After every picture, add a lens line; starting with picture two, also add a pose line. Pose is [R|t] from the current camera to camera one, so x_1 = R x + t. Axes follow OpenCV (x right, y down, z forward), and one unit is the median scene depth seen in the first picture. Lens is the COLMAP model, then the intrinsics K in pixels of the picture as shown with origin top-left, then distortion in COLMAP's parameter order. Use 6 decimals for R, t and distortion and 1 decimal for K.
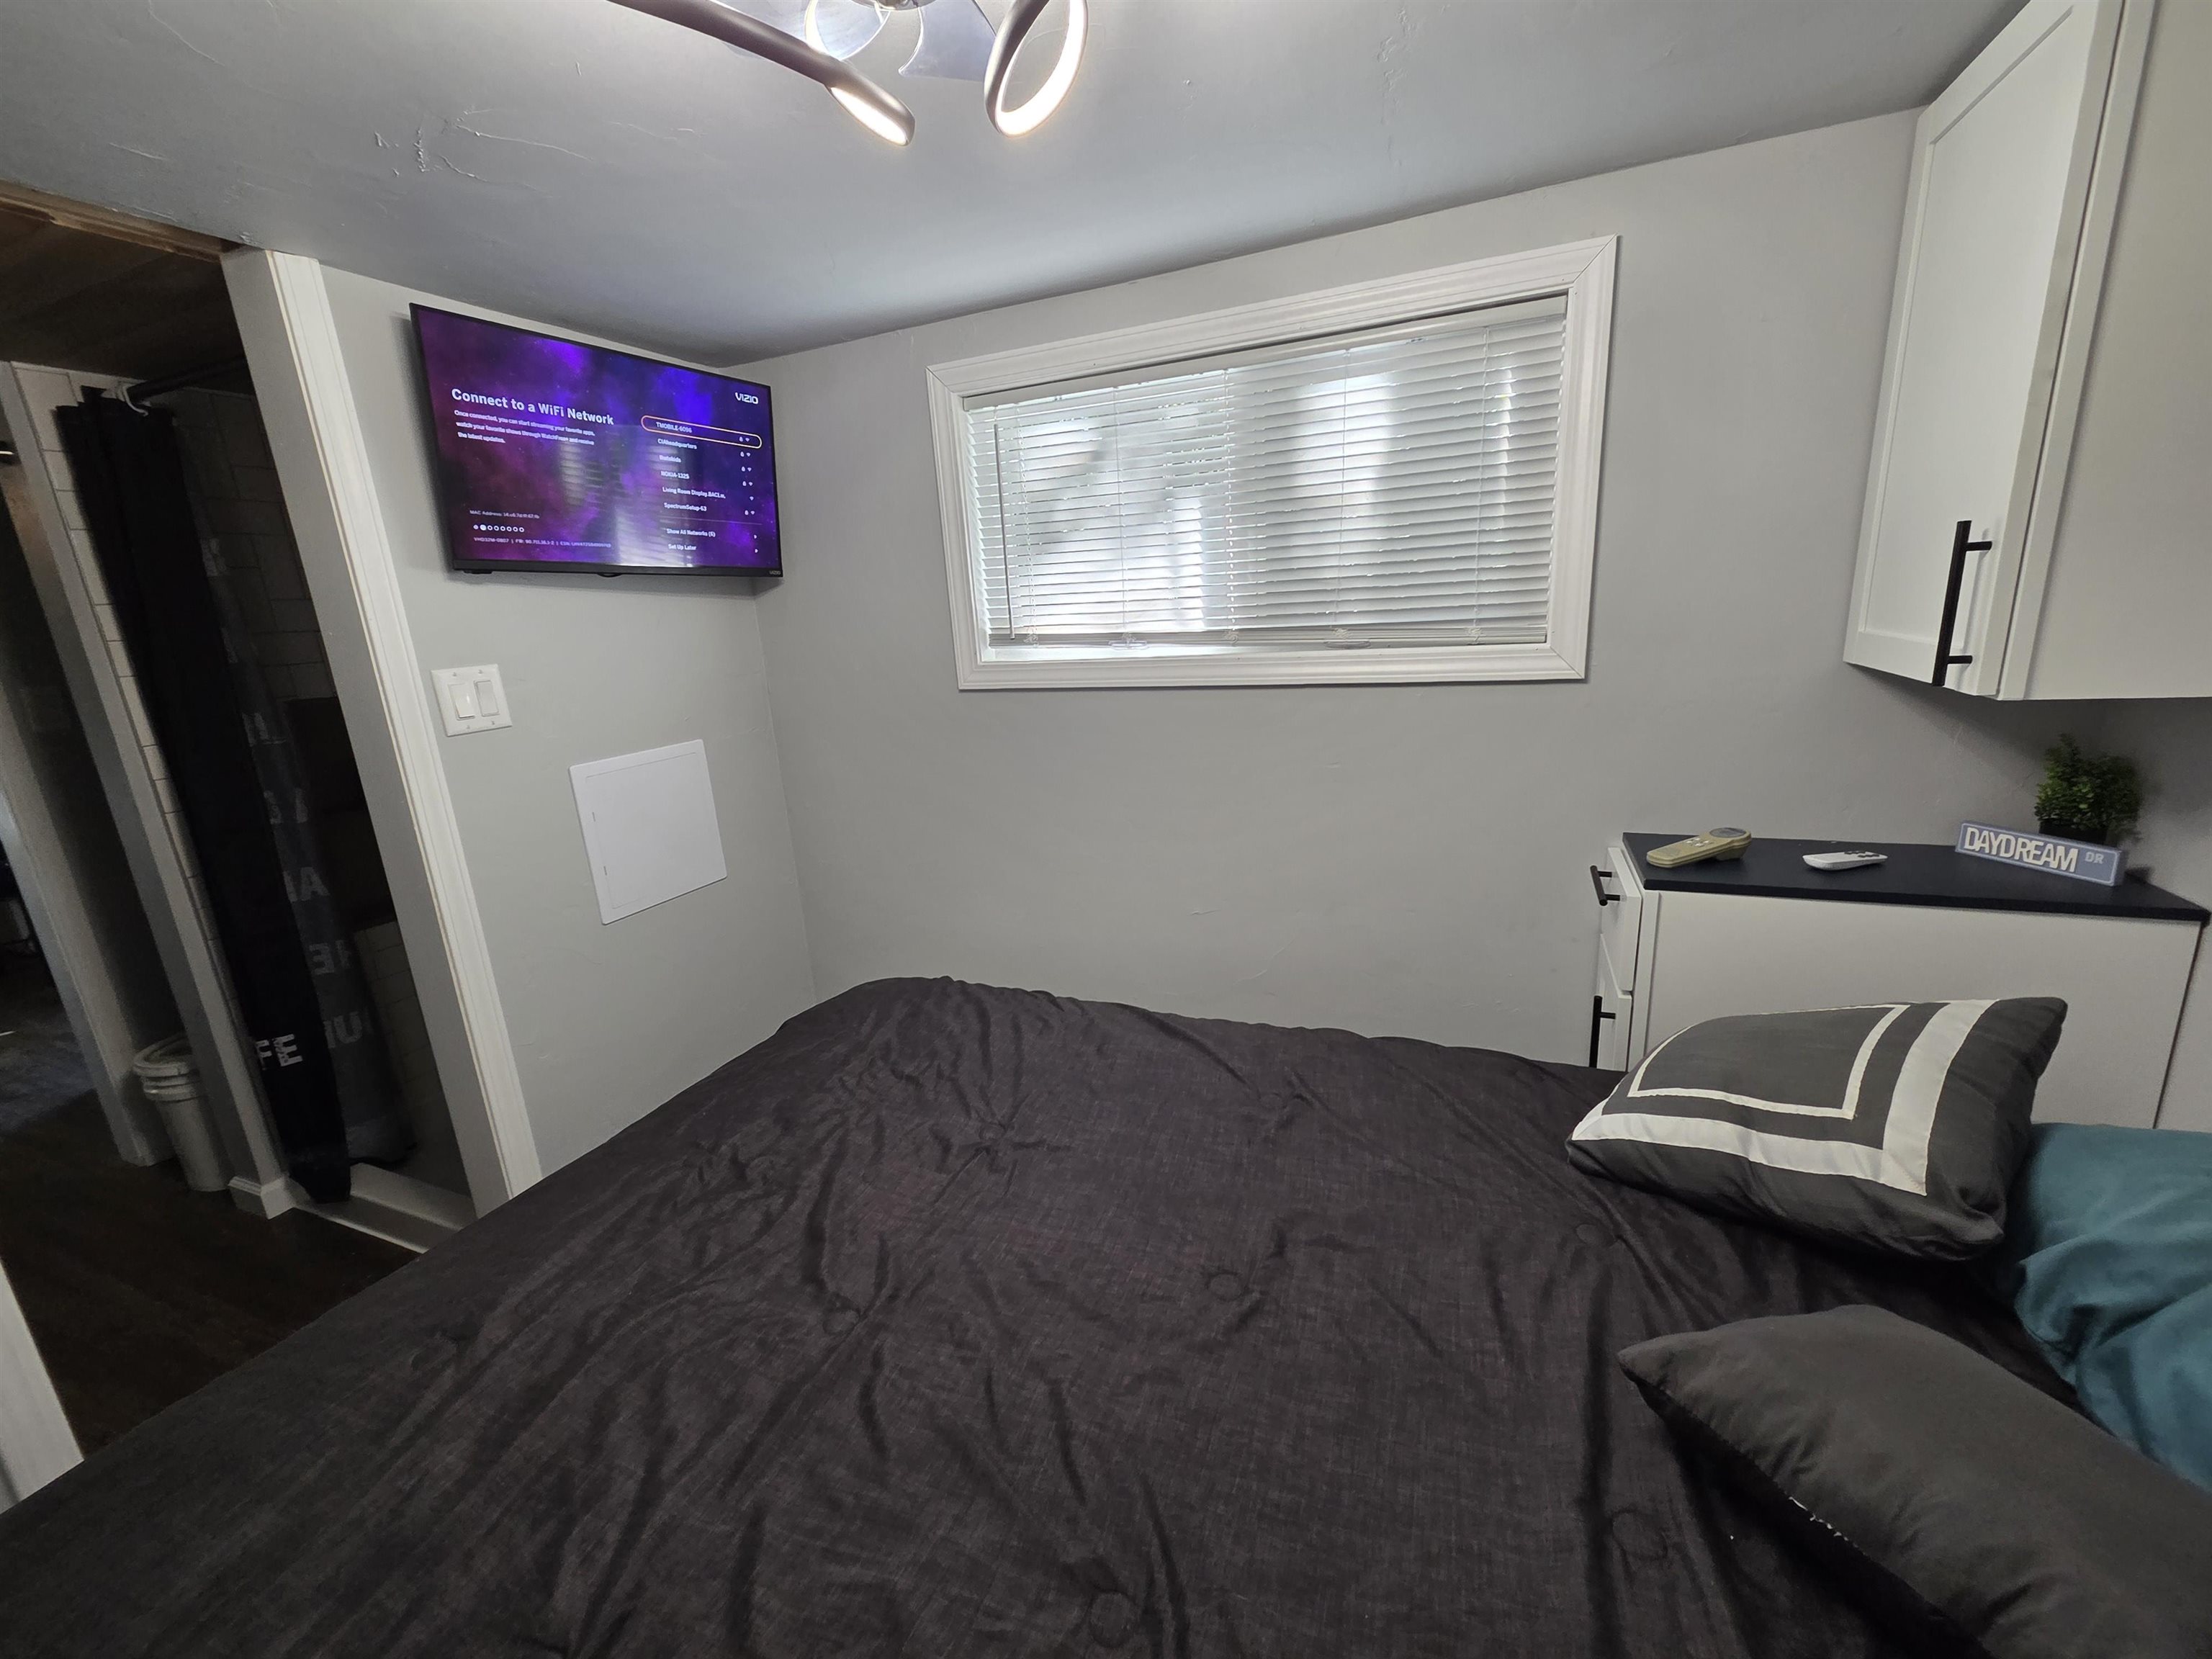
lens RADIAL K [[911.1, 0, 1106.0], [0, 911.1, 829.5], [0, 0, 1]] dist [0.001937, 0.000167]
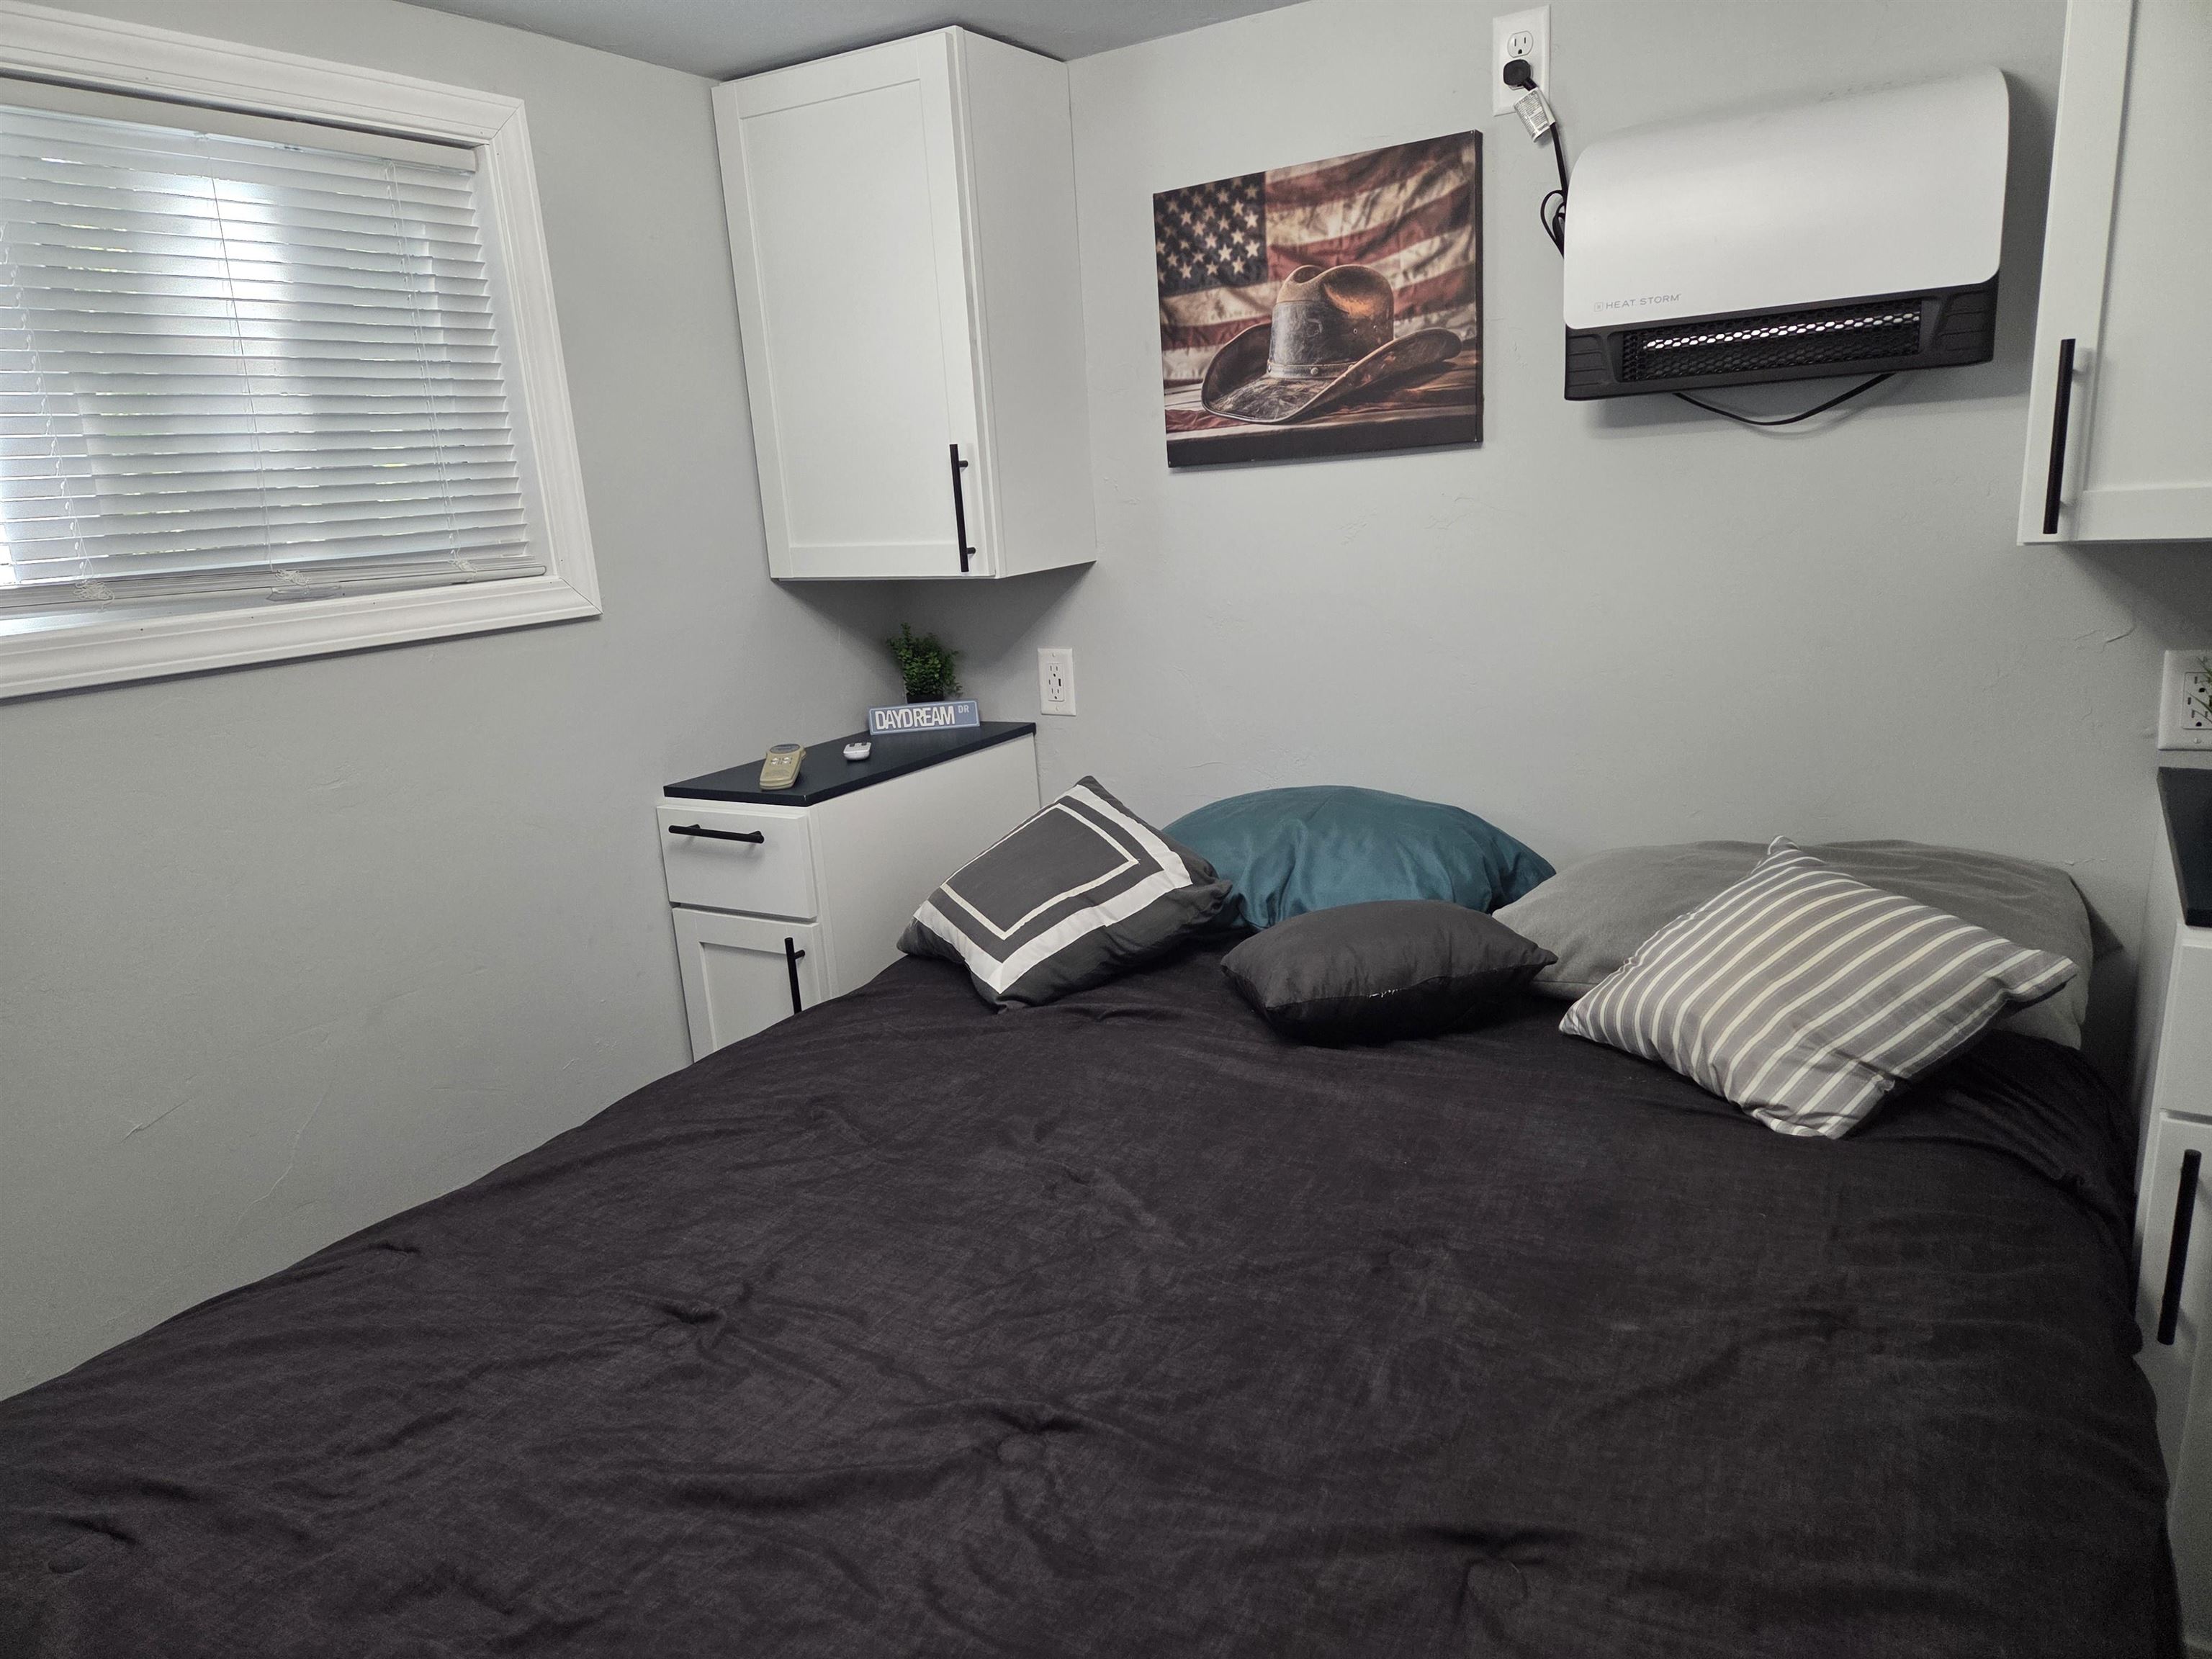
lens RADIAL K [[1462.0, 0, 1100.8], [0, 1462.0, 834.3], [0, 0, 1]] dist [0.085674, -0.079873]
pose [[0.144984, -0.192763, 0.970475, -0.932353], [0.292270, 0.945414, 0.144122, -0.042635], [-0.945282, 0.262746, 0.193409, 0.425033]]
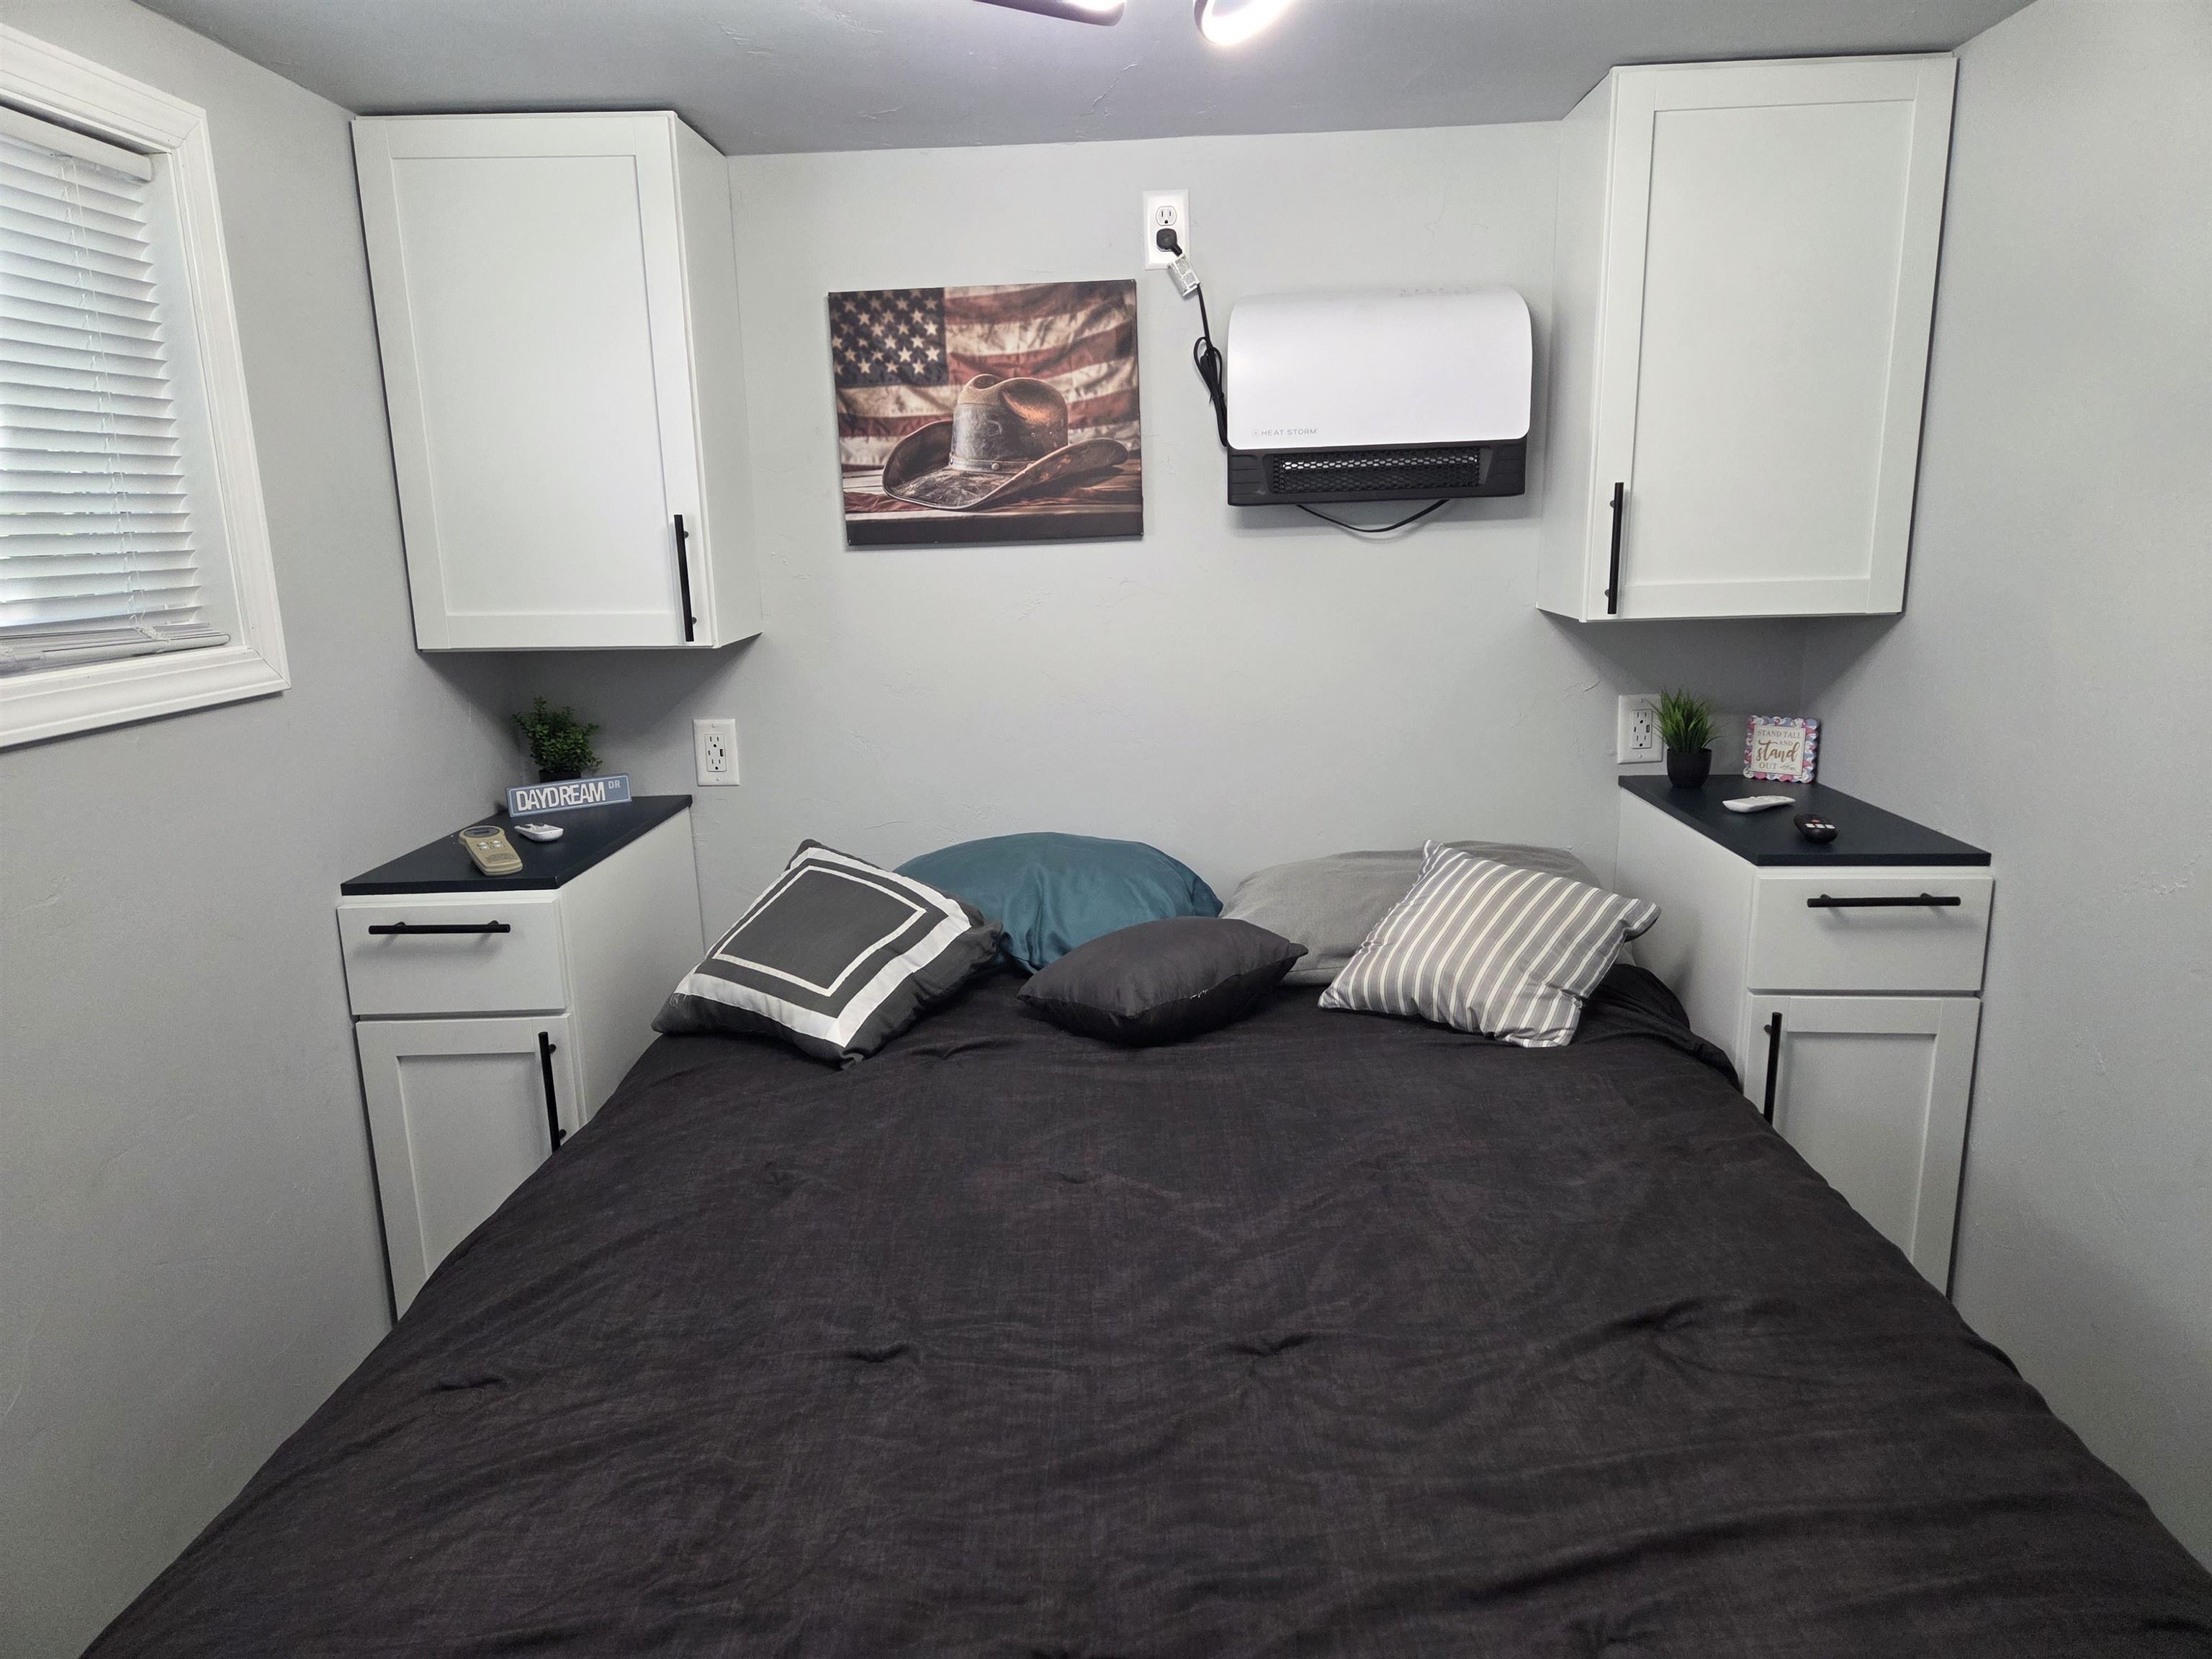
lens RADIAL K [[1462.0, 0, 1100.8], [0, 1462.0, 834.3], [0, 0, 1]] dist [0.085674, -0.079873]
pose [[-0.371722, -0.130232, 0.919164, -1.009513], [0.269042, 0.932508, 0.240927, -0.205218], [-0.888504, 0.336851, -0.311595, 1.004433]]
